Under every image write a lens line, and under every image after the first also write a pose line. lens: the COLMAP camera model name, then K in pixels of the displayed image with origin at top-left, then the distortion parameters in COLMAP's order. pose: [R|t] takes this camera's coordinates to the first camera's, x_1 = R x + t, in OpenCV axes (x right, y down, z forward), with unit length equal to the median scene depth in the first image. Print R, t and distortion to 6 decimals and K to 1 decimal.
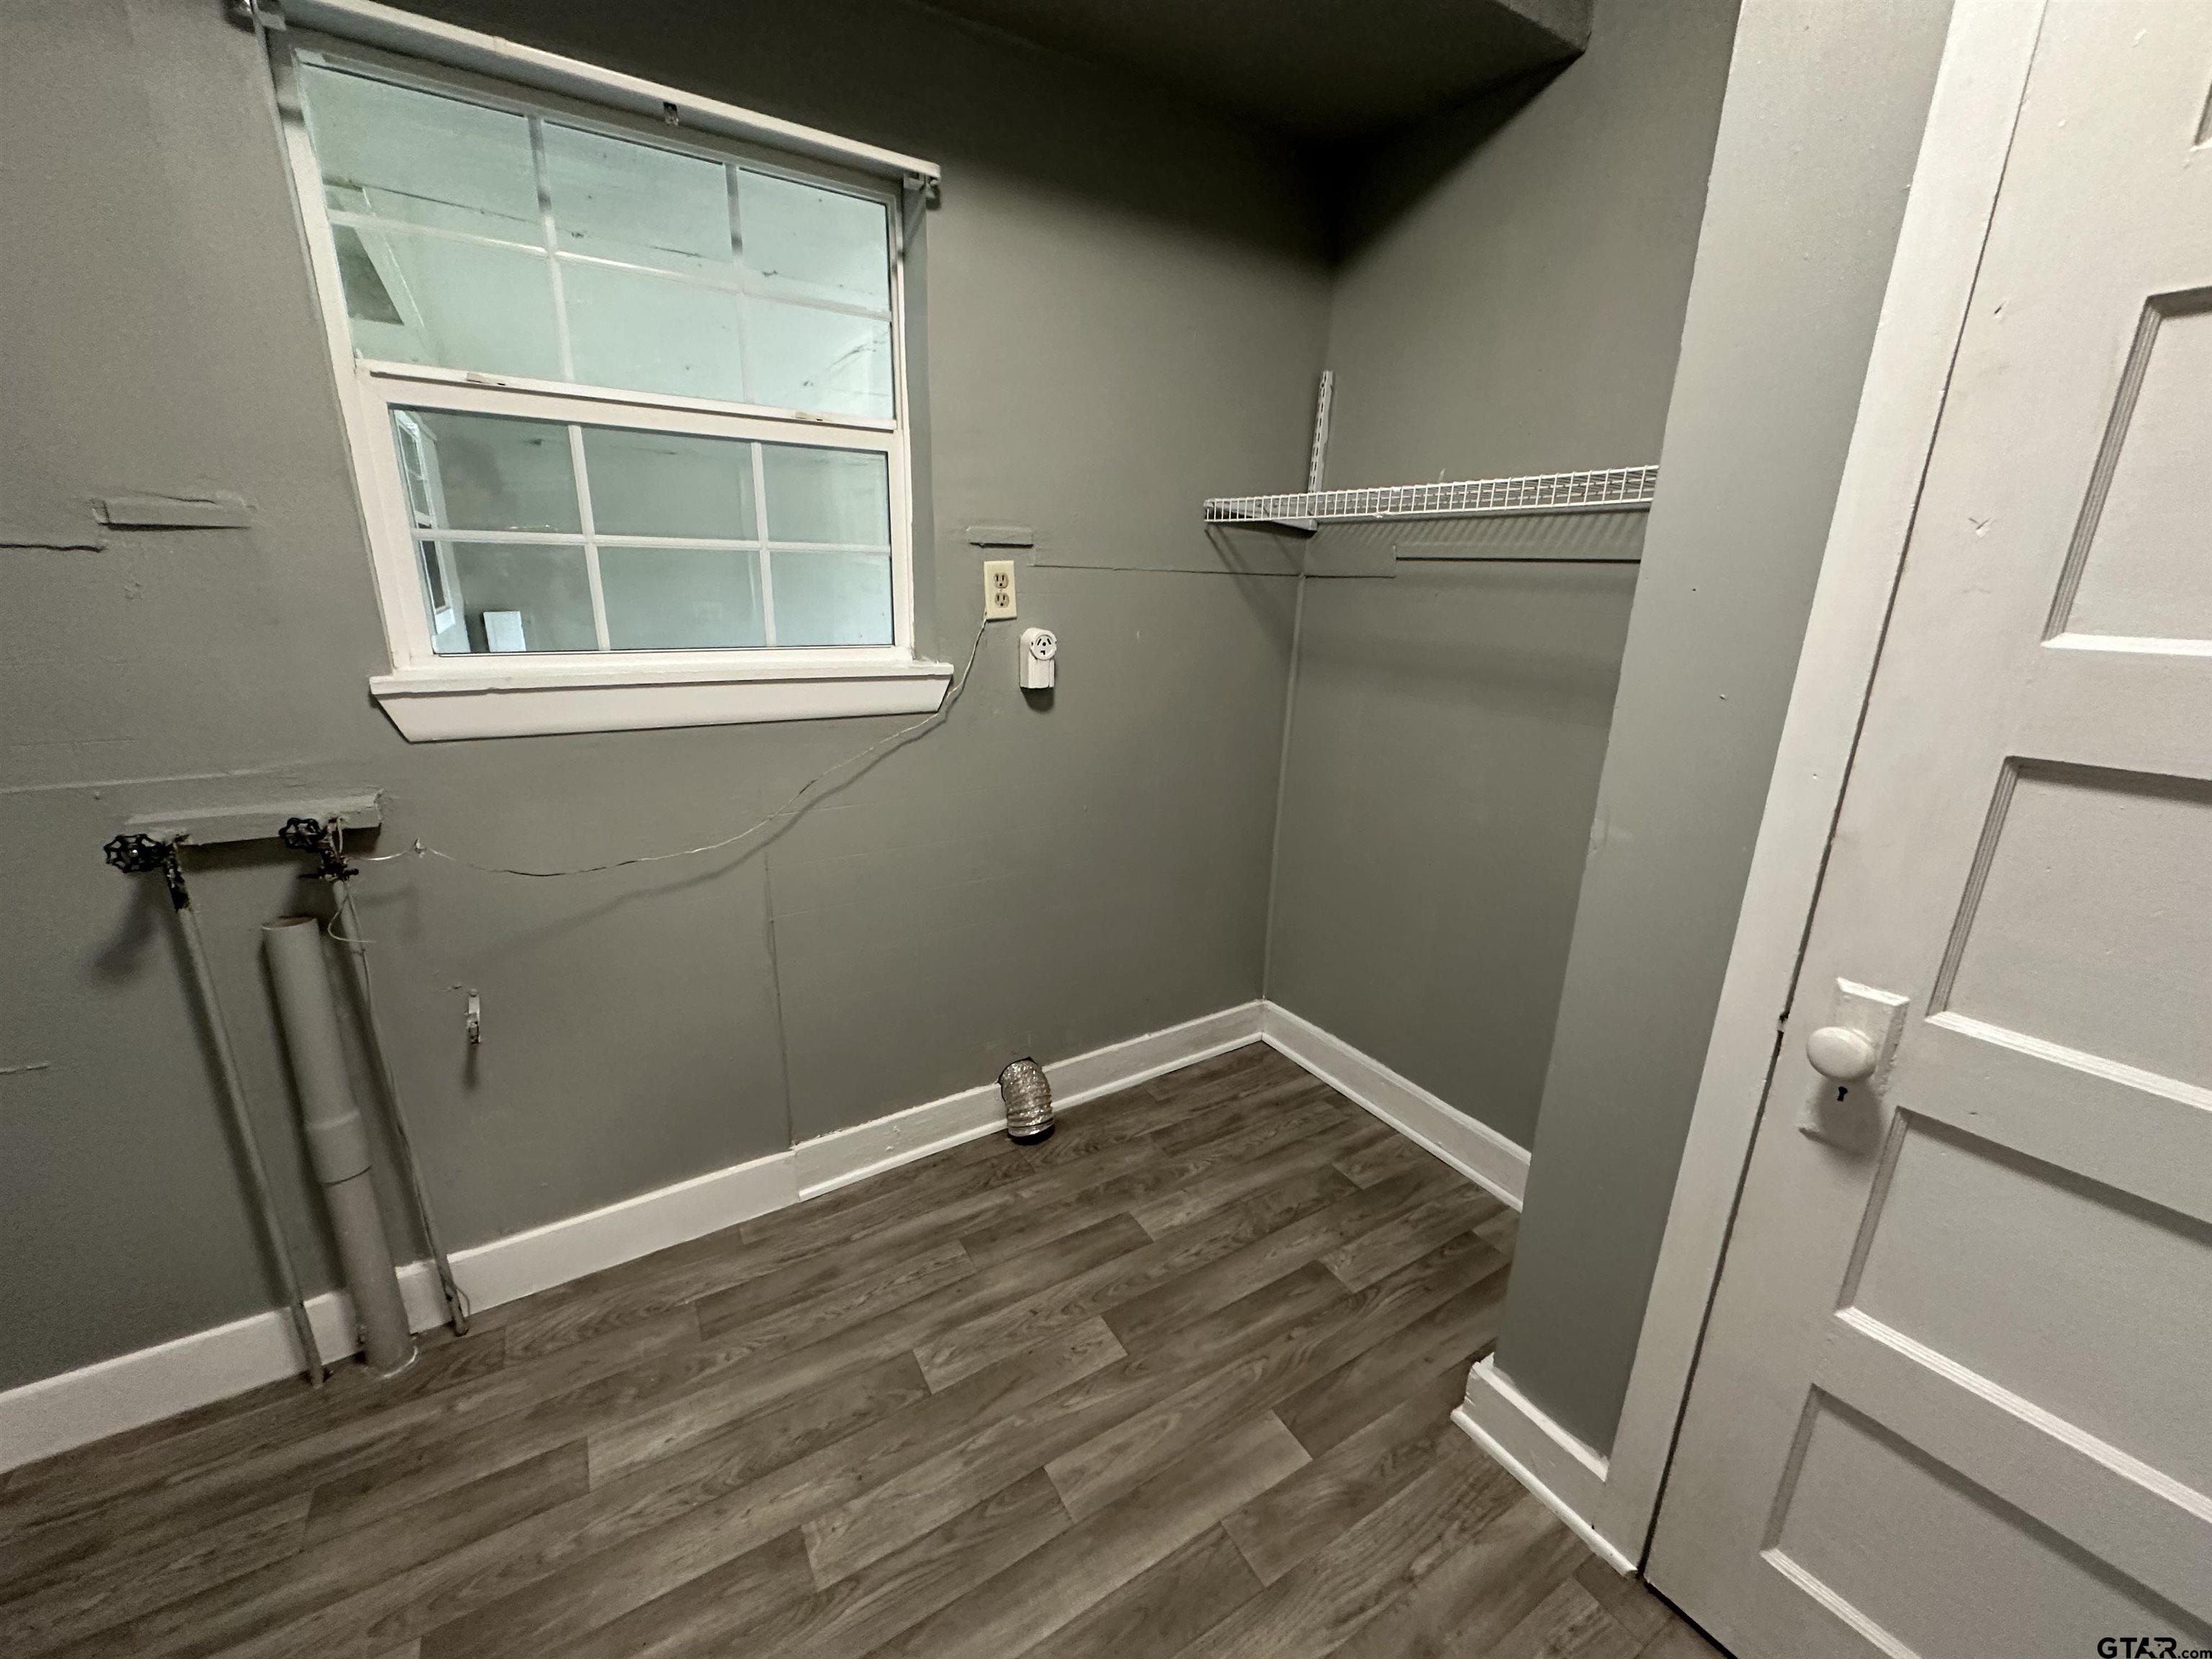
lens RADIAL K [[880.8, 0, 1086.2], [0, 880.8, 822.8], [0, 0, 1]] dist [-0.003570, -0.000566]
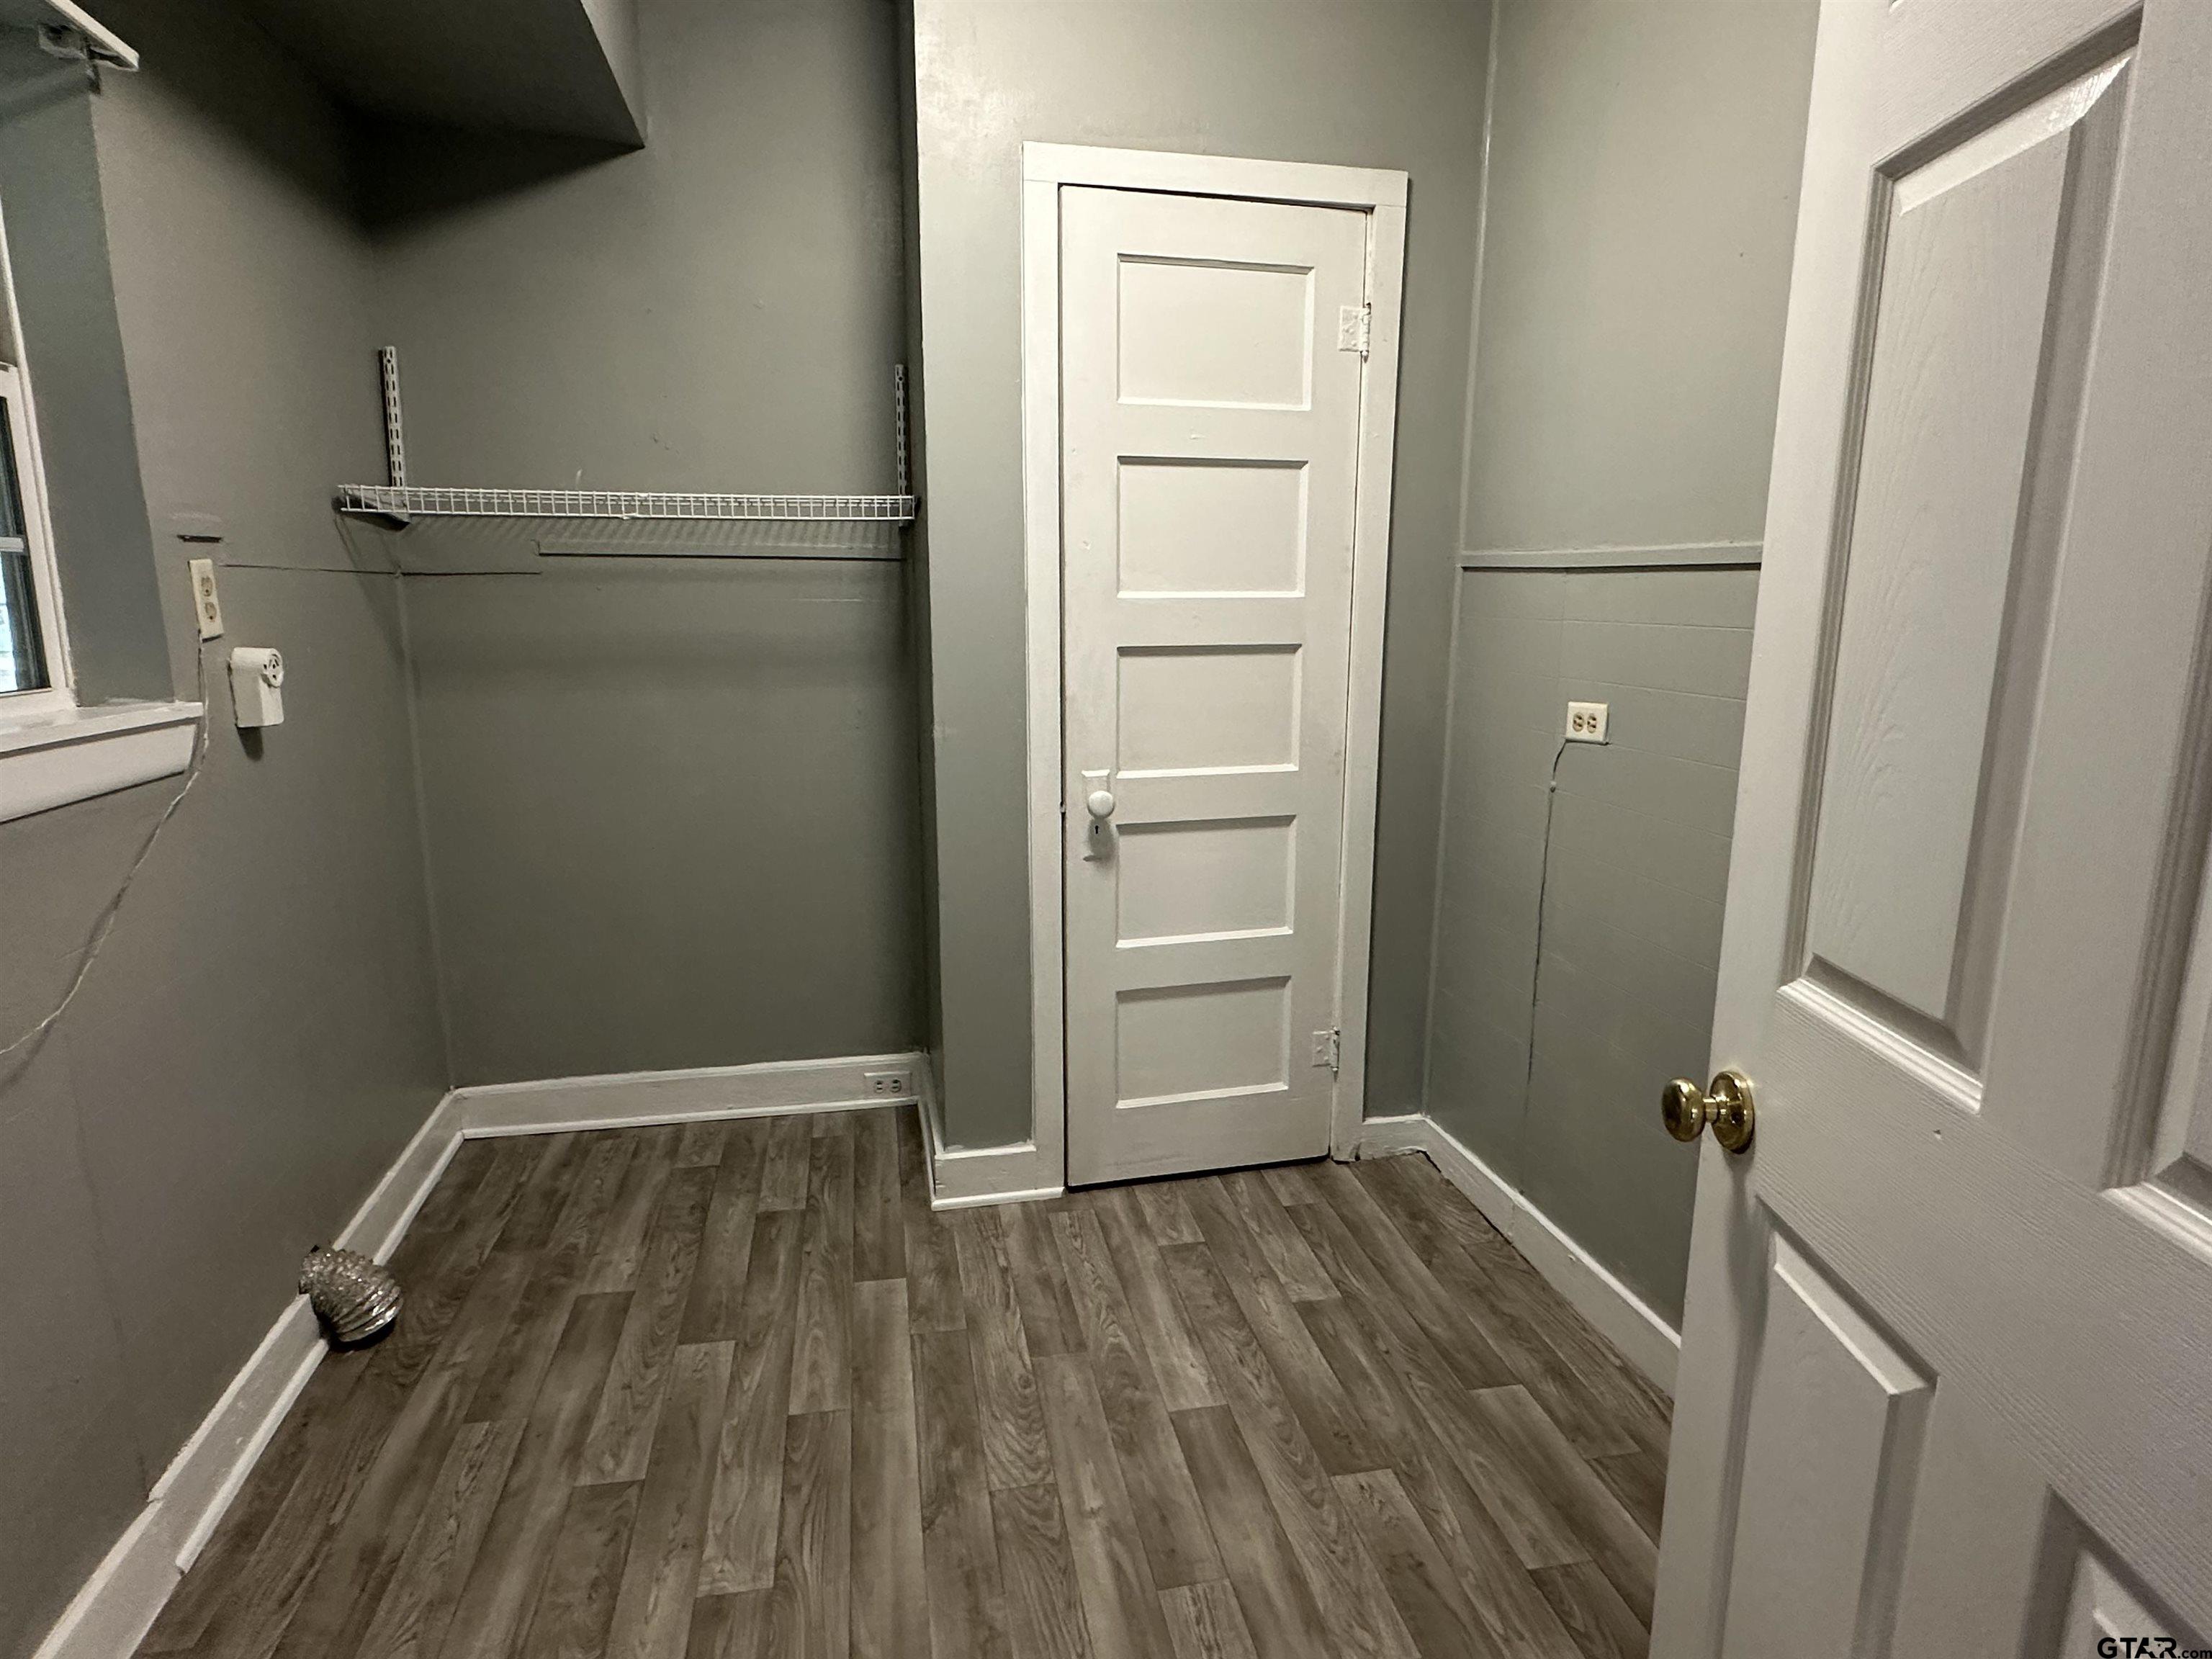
lens RADIAL K [[1230.2, 0, 1117.4], [0, 1230.2, 826.3], [0, 0, 1]] dist [-0.004340, -0.001526]
pose [[0.331365, -0.204095, 0.921164, -0.943212], [0.264316, 0.957310, 0.117022, -0.002445], [-0.905723, 0.204702, 0.371164, -0.030027]]
